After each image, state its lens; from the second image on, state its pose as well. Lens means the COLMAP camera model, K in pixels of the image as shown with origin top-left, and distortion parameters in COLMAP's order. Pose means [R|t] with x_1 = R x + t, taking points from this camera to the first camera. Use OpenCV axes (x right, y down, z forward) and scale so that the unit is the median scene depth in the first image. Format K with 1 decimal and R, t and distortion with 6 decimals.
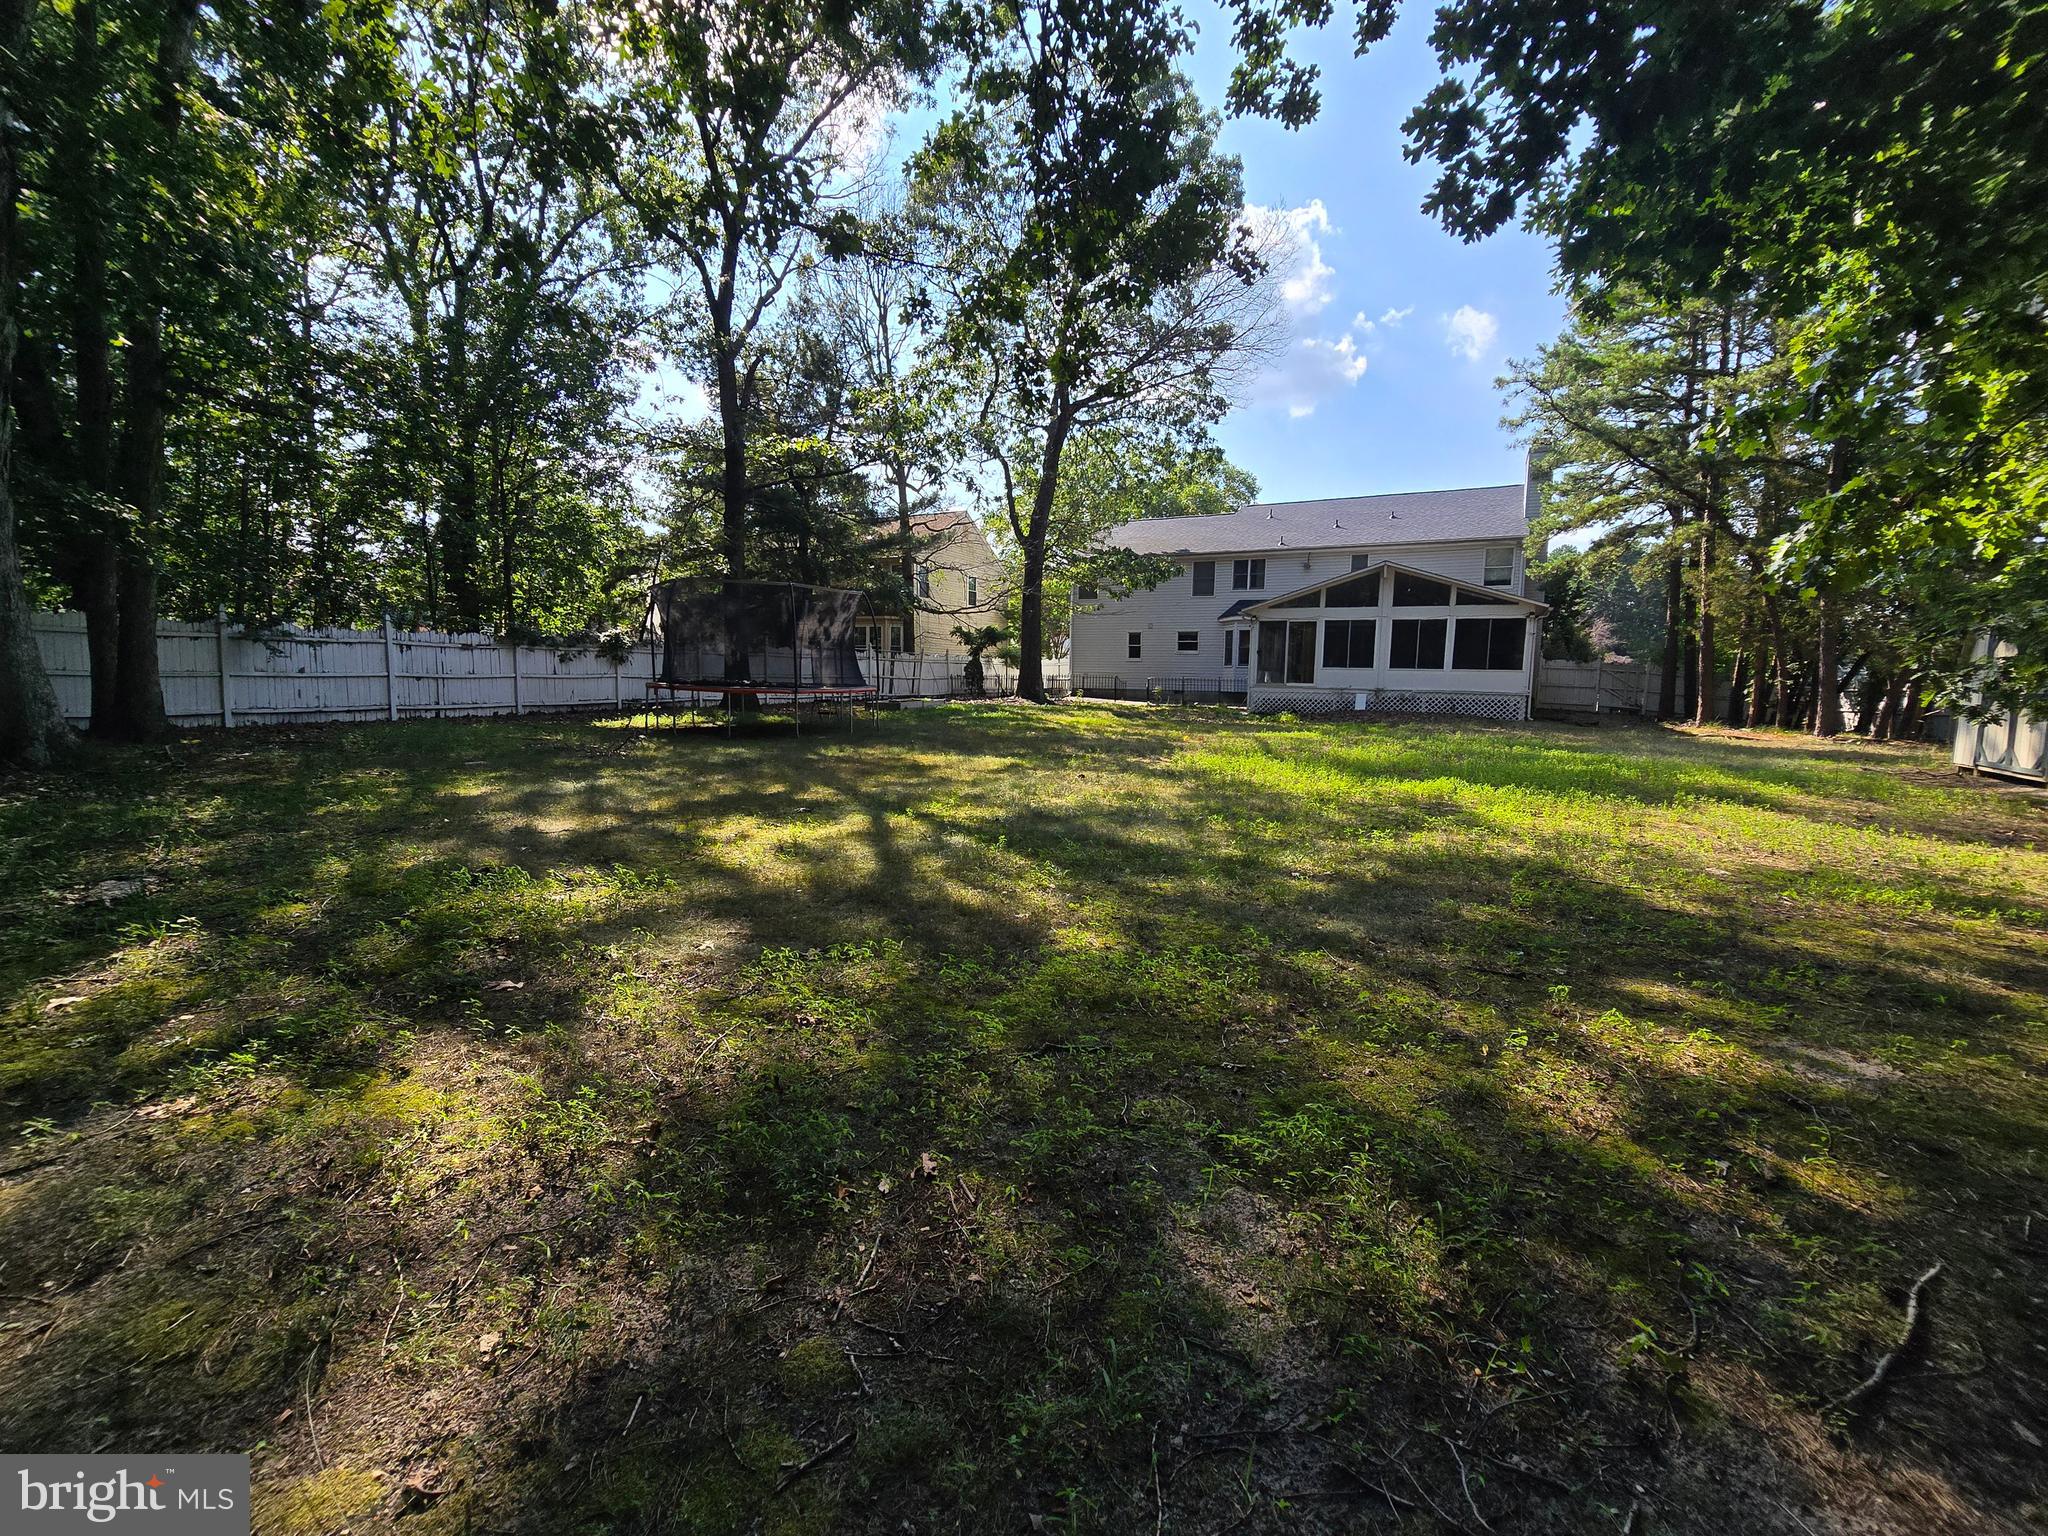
lens RADIAL K [[826.1, 0, 1024.0], [0, 826.1, 755.8], [0, 0, 1]] dist [-0.000676, -0.000107]
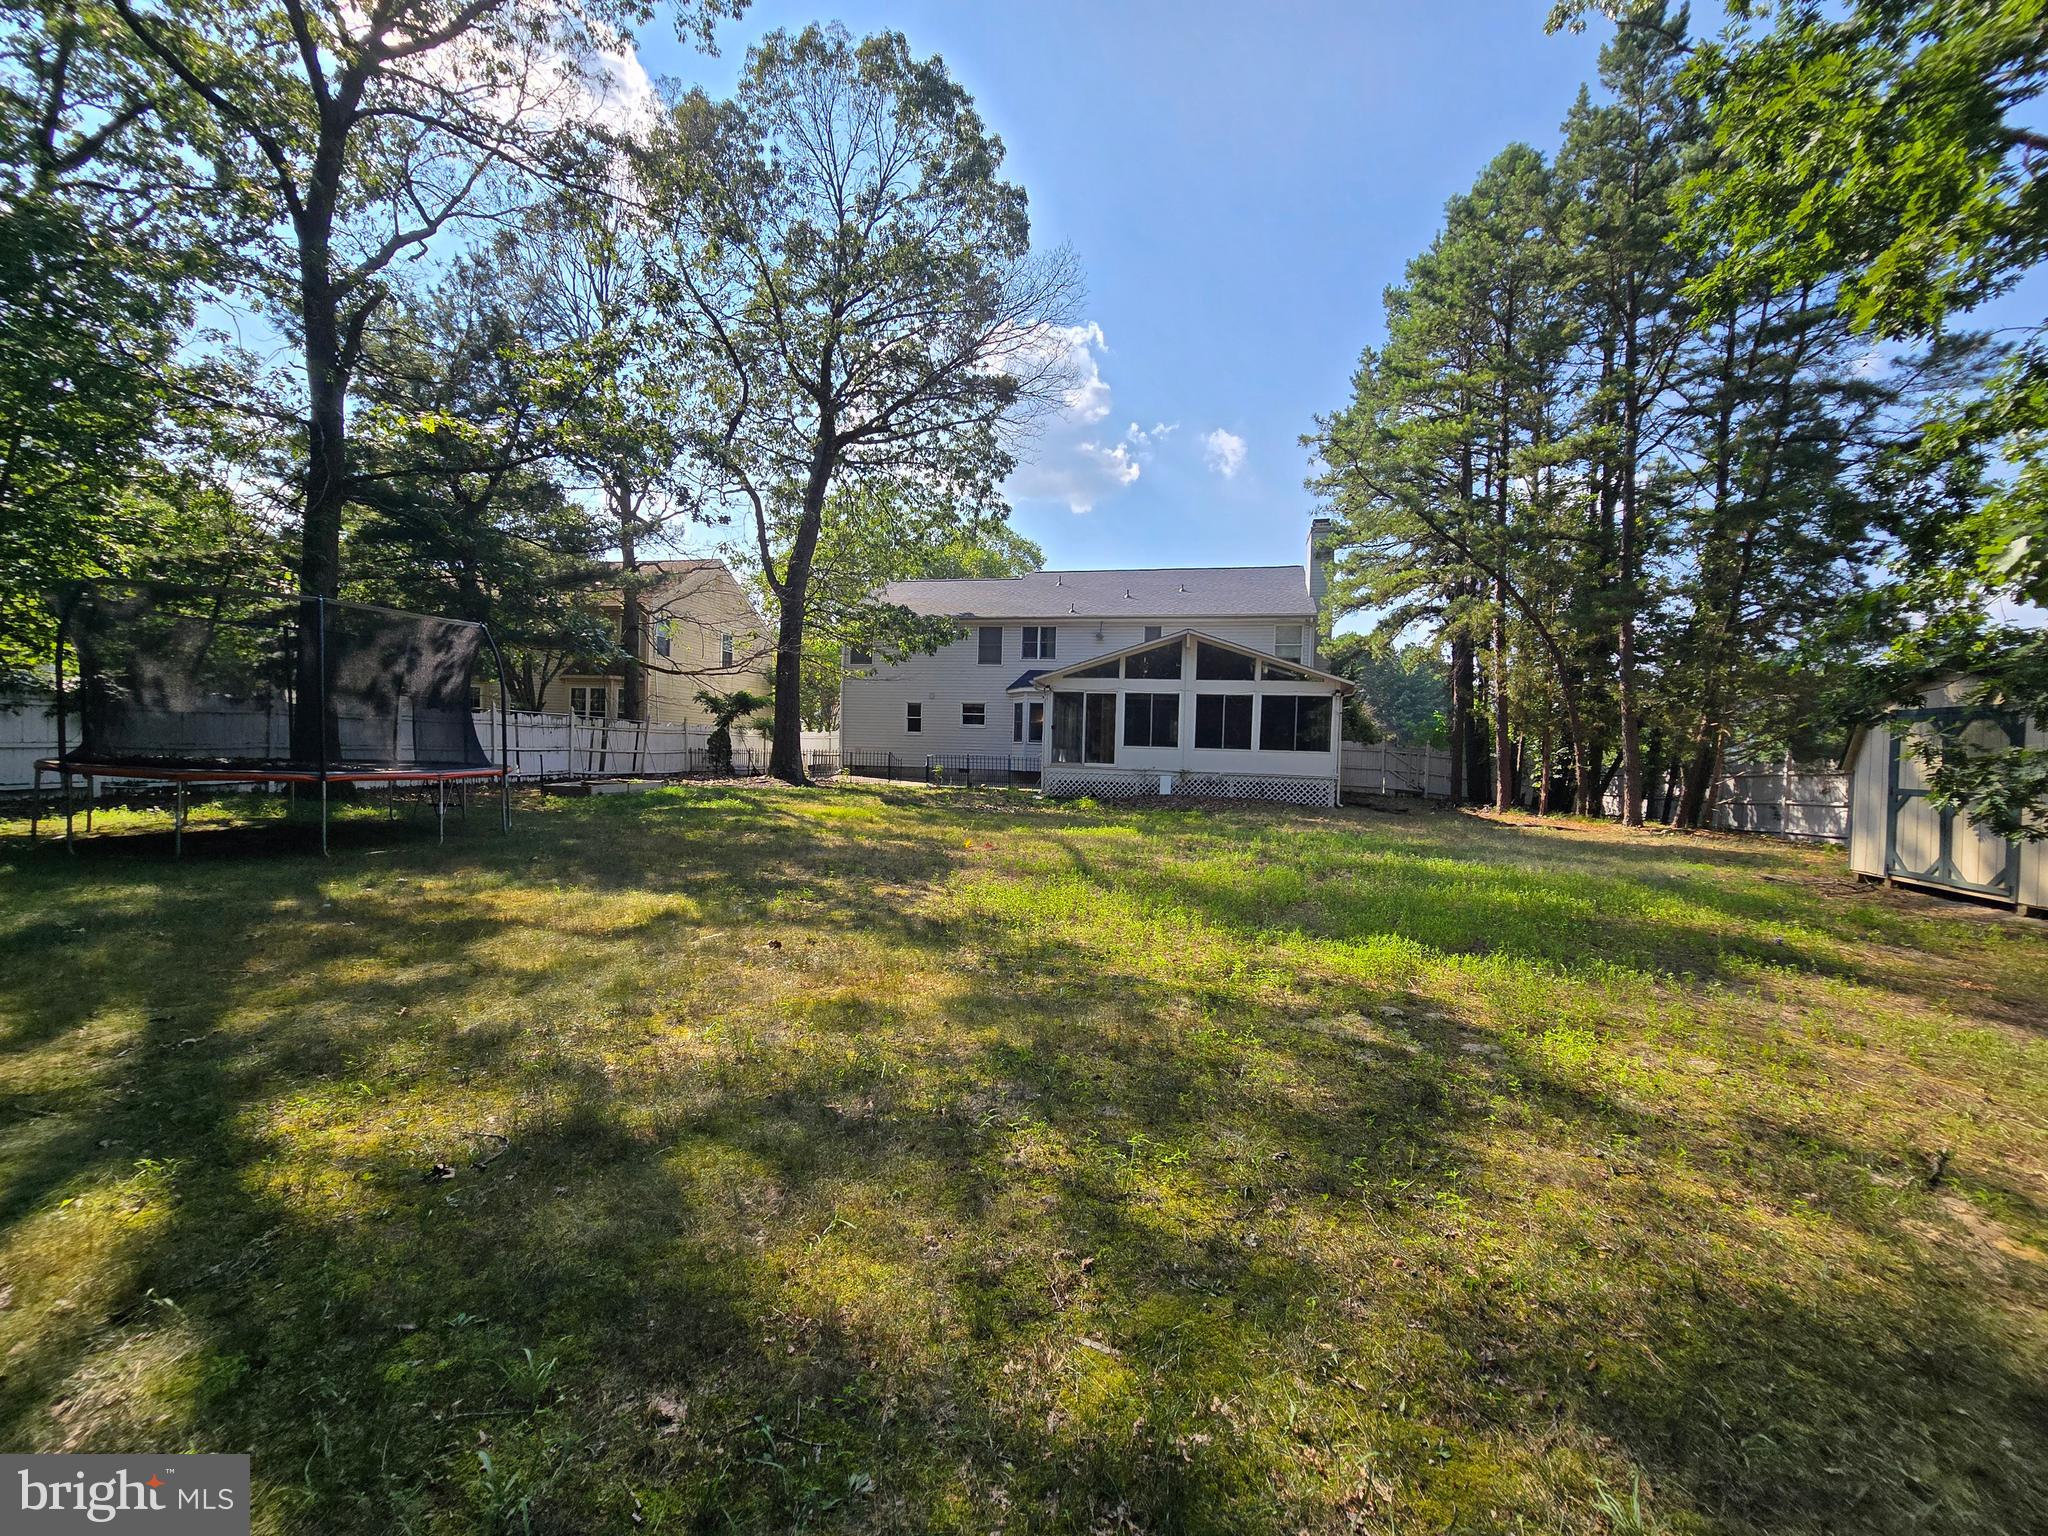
lens RADIAL K [[822.4, 0, 1022.5], [0, 822.4, 768.4], [0, 0, 1]] dist [0.000200, -0.000047]
pose [[0.968280, 0.005835, 0.249799, 0.034862], [0.012465, 0.997354, -0.071615, -0.019599], [-0.249556, 0.072457, 0.965646, 0.163894]]
